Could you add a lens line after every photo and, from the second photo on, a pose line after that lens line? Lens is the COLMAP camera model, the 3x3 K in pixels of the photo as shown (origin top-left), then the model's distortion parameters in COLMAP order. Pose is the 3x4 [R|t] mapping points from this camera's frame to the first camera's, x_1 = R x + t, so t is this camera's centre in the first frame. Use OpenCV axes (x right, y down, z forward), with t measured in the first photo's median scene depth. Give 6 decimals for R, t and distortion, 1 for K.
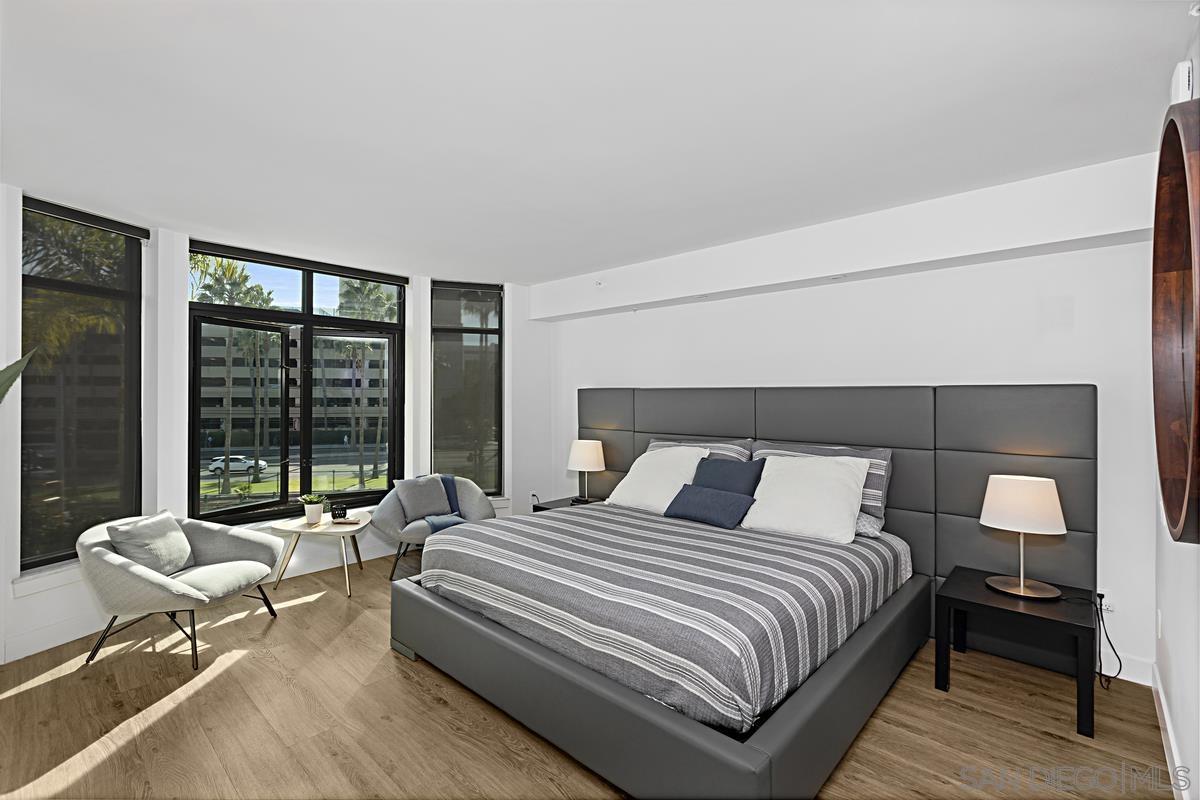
lens RADIAL K [[545.9, 0, 595.9], [0, 545.9, 395.8], [0, 0, 1]] dist [-0.002027, 0.000064]
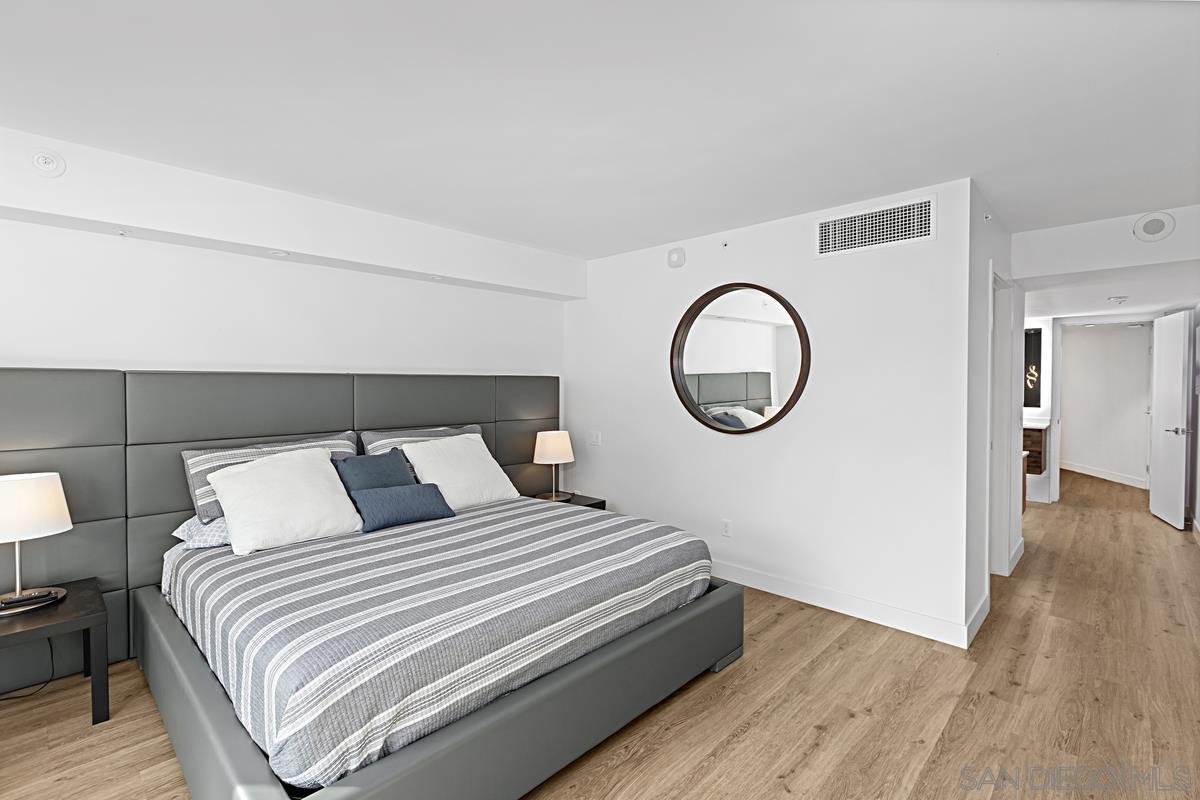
lens RADIAL K [[545.9, 0, 609.7], [0, 545.9, 395.1], [0, 0, 1]] dist [-0.002027, 0.000064]
pose [[-0.005709, -0.025336, 0.999663, -0.976481], [0.001079, 0.999678, 0.025343, -0.004710], [-0.999983, 0.001223, -0.005680, 0.932740]]
